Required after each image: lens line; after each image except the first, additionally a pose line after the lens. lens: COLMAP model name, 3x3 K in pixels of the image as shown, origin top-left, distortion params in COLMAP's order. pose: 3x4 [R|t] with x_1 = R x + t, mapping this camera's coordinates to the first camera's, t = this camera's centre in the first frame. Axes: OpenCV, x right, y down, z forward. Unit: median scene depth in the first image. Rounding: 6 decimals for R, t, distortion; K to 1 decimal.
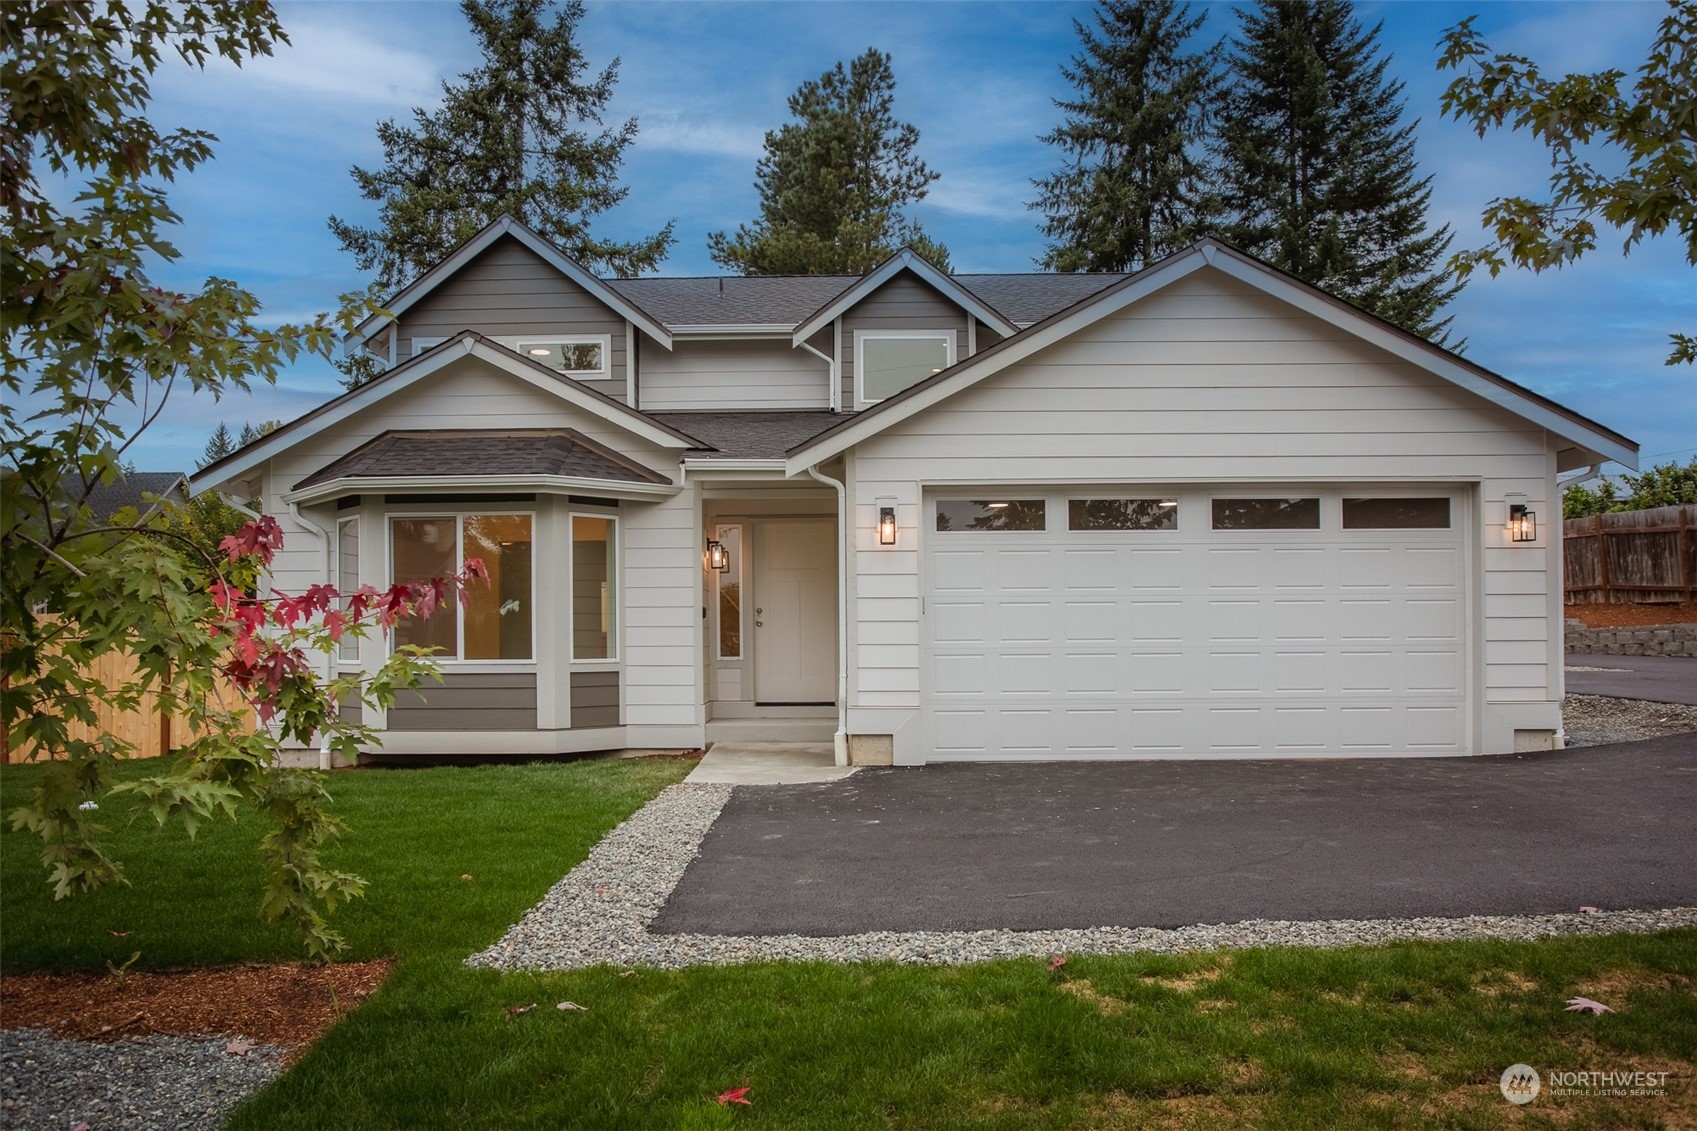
lens RADIAL K [[1179.3, 0, 848.5], [0, 1179.3, 565.5], [0, 0, 1]] dist [-0.102008, 0.135030]
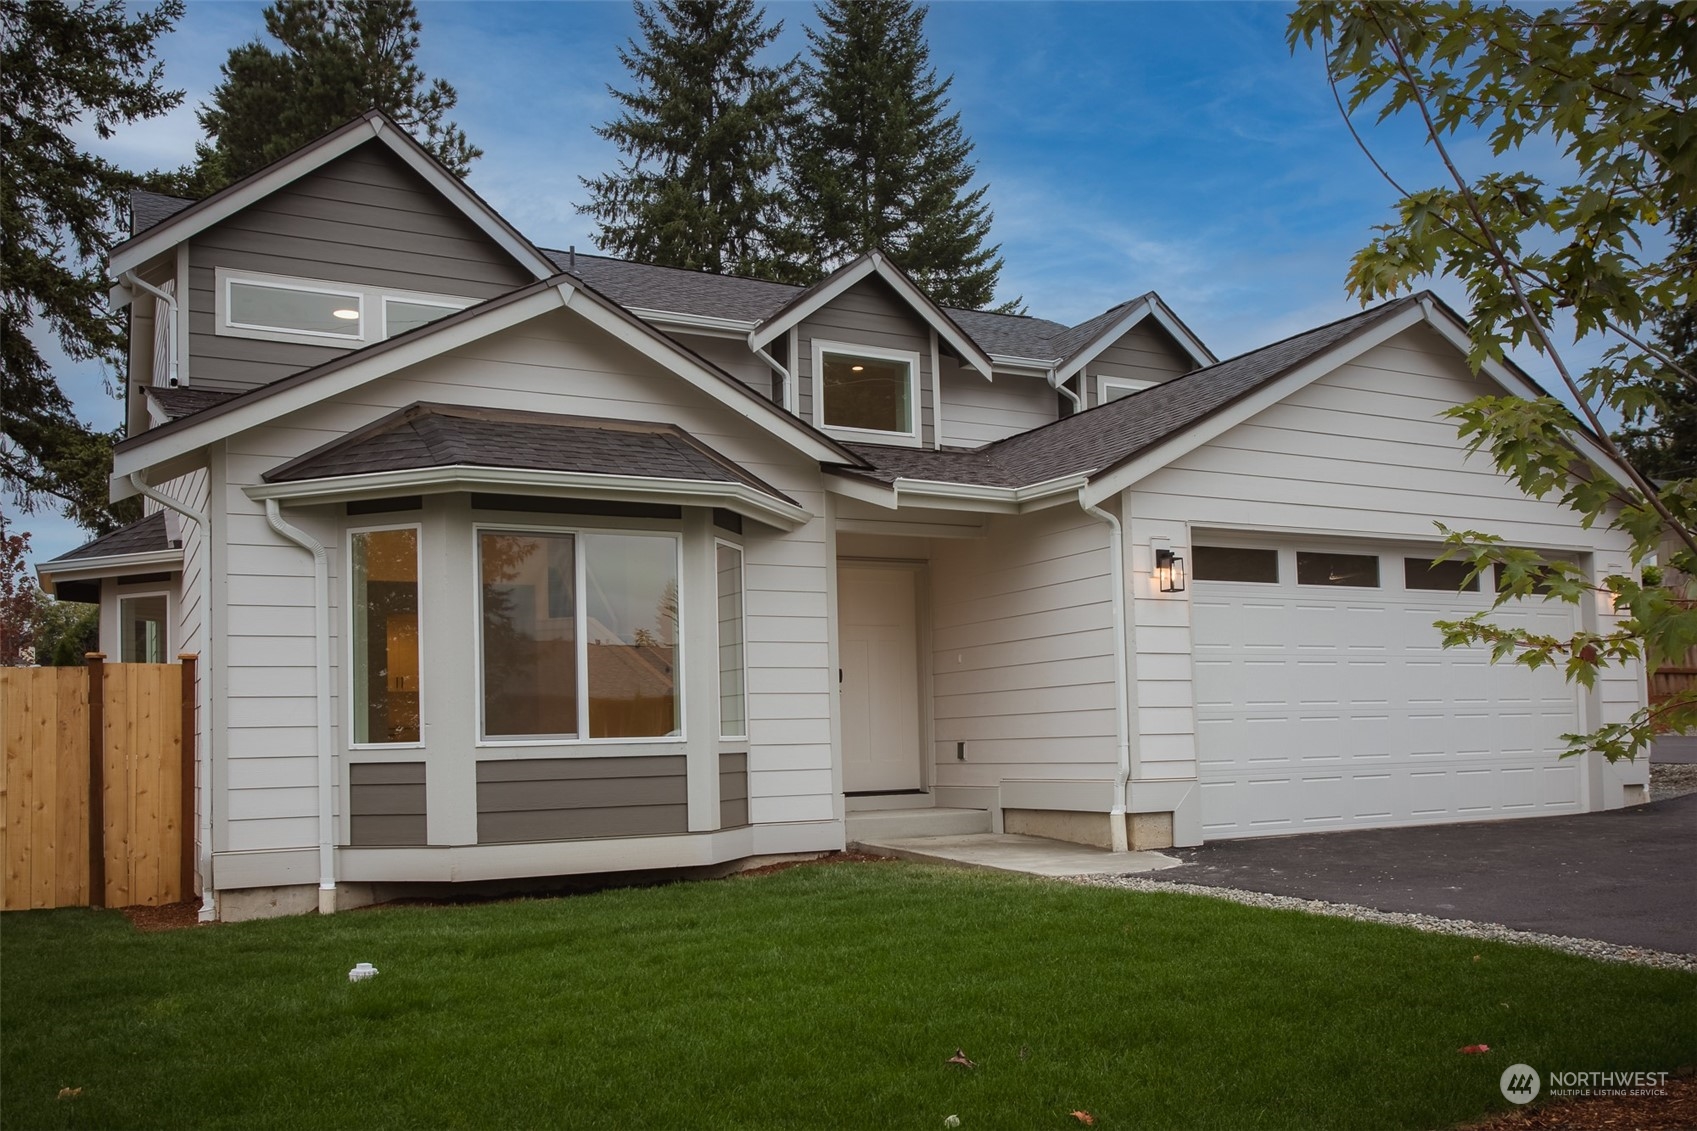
lens RADIAL K [[1412.3, 0, 848.5], [0, 1412.3, 594.0], [0, 0, 1]] dist [0.000962, -0.001172]
pose [[0.874109, 0.034240, 0.484522, -0.161720], [-0.012999, 0.998804, -0.047132, 0.008525], [-0.485556, 0.034900, 0.873509, 0.047924]]
